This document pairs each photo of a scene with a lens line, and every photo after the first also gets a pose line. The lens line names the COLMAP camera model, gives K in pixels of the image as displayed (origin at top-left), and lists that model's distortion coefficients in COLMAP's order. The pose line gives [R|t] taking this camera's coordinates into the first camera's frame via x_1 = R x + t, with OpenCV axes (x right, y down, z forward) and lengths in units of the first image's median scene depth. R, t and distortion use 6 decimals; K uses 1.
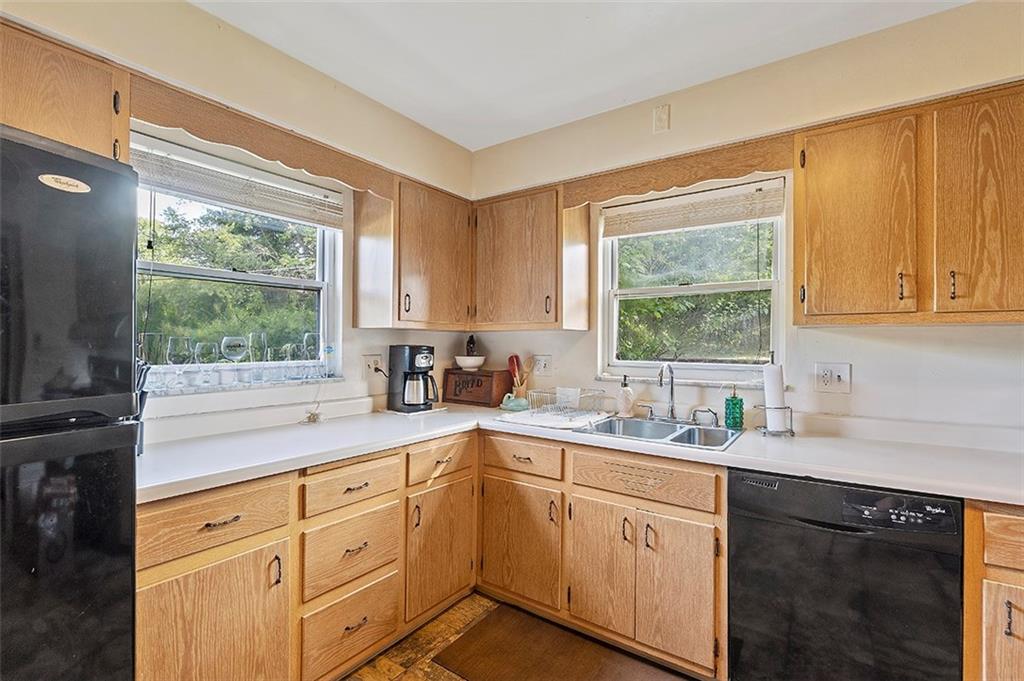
lens RADIAL K [[466.2, 0, 513.8], [0, 466.2, 342.5], [0, 0, 1]] dist [-0.002543, 0.002199]
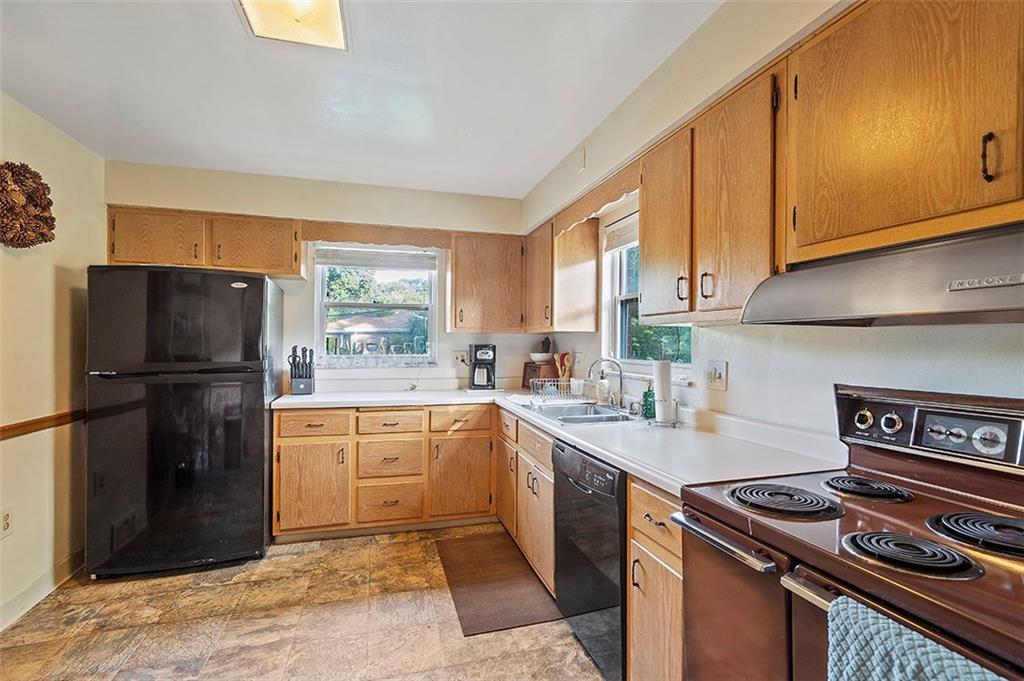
lens RADIAL K [[466.2, 0, 514.1], [0, 466.2, 341.2], [0, 0, 1]] dist [-0.002543, 0.002199]
pose [[0.779031, -0.003075, -0.626978, 0.951471], [-0.000955, 0.999981, -0.006092, 0.006605], [0.626985, 0.005344, 0.779013, -0.068531]]
